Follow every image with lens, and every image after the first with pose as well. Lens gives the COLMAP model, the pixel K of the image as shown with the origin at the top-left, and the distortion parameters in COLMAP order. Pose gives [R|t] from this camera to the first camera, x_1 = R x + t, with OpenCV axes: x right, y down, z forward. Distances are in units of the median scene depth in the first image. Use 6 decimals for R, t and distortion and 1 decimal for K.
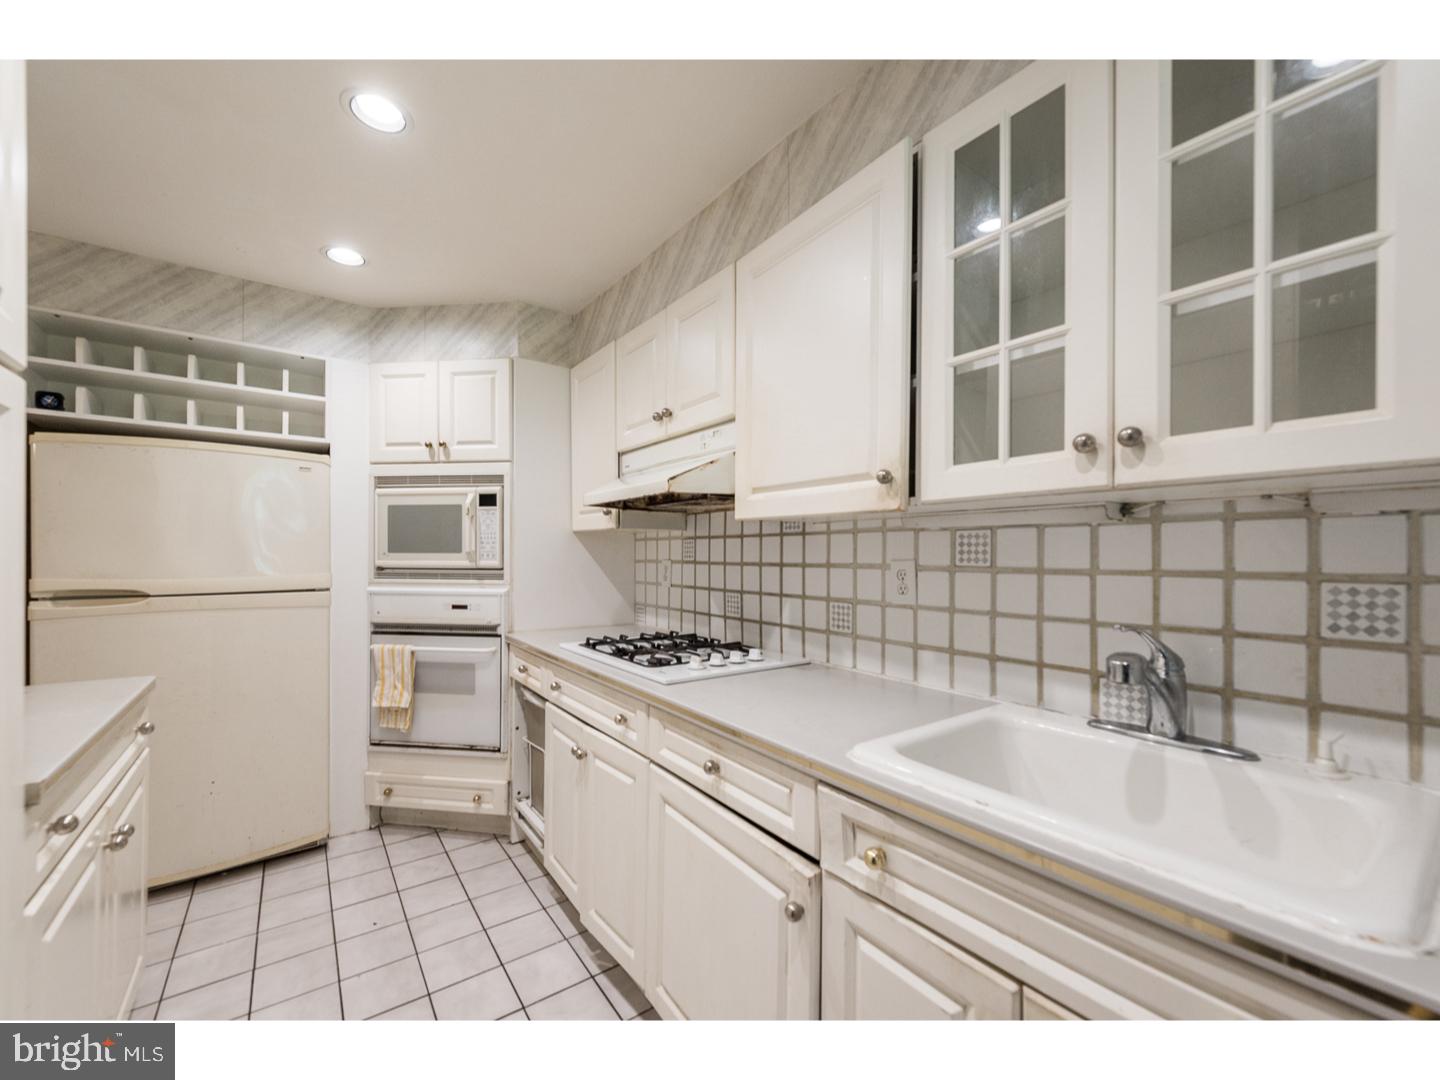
lens RADIAL K [[568.4, 0, 712.7], [0, 568.4, 551.7], [0, 0, 1]] dist [0.000791, -0.000031]
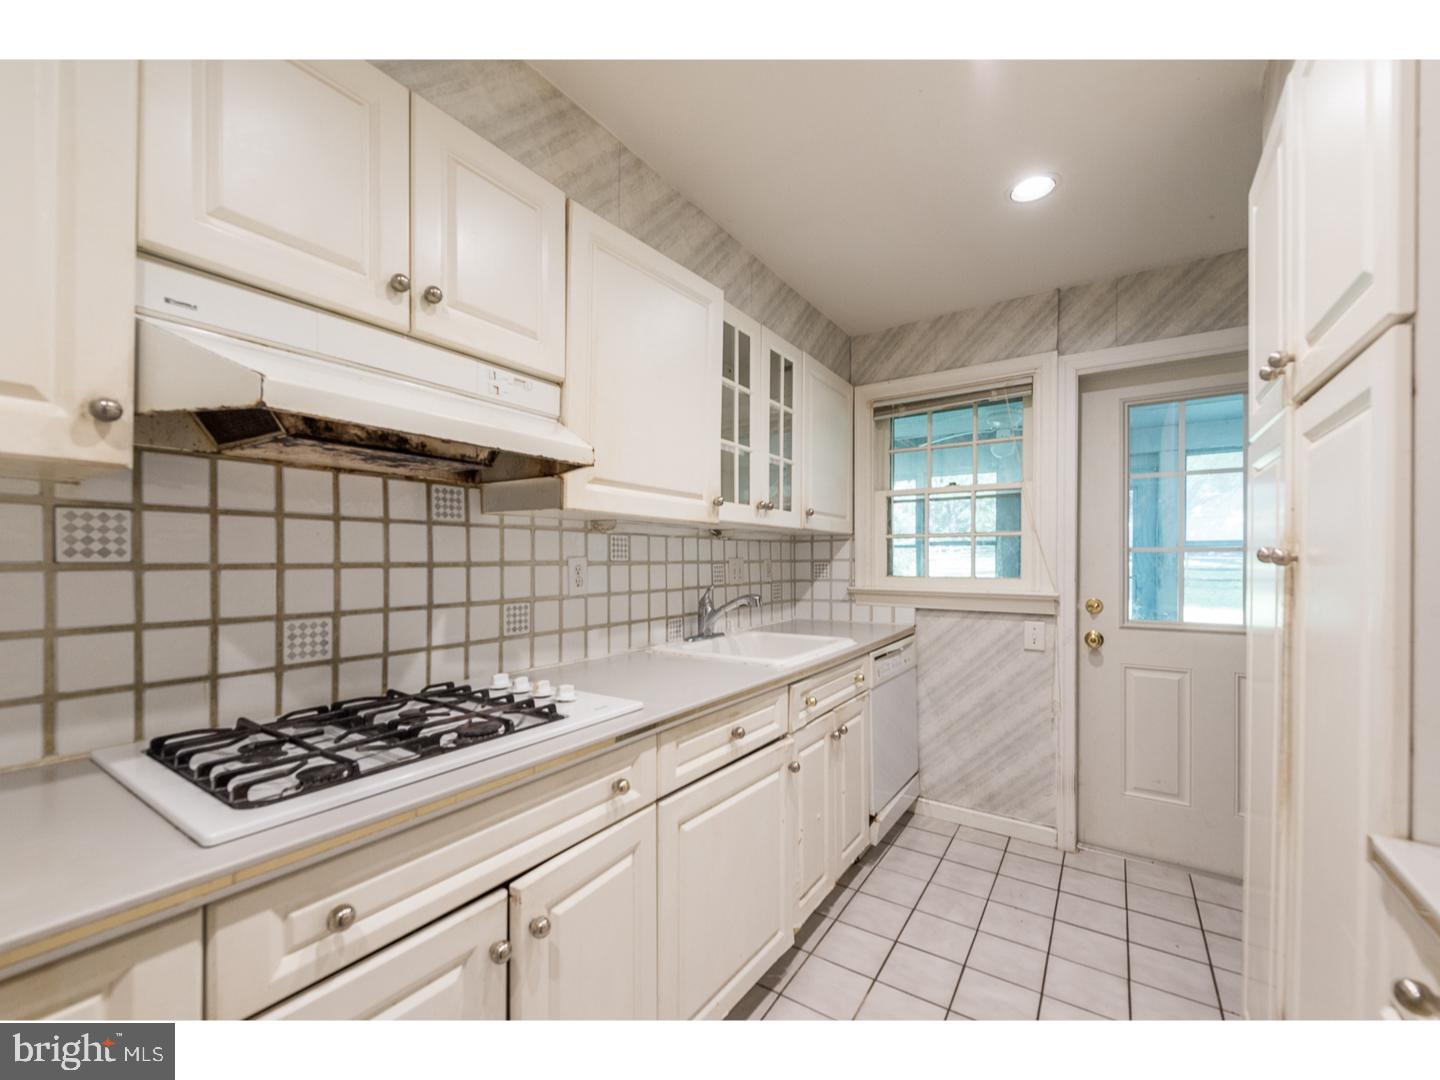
lens RADIAL K [[594.5, 0, 720.1], [0, 594.5, 553.3], [0, 0, 1]] dist [0.000052, 0.000000]
pose [[-0.349662, -0.005103, 0.936862, -0.823368], [-0.015948, 0.999873, -0.000506, 0.003419], [-0.936740, -0.015118, -0.349698, 1.057376]]
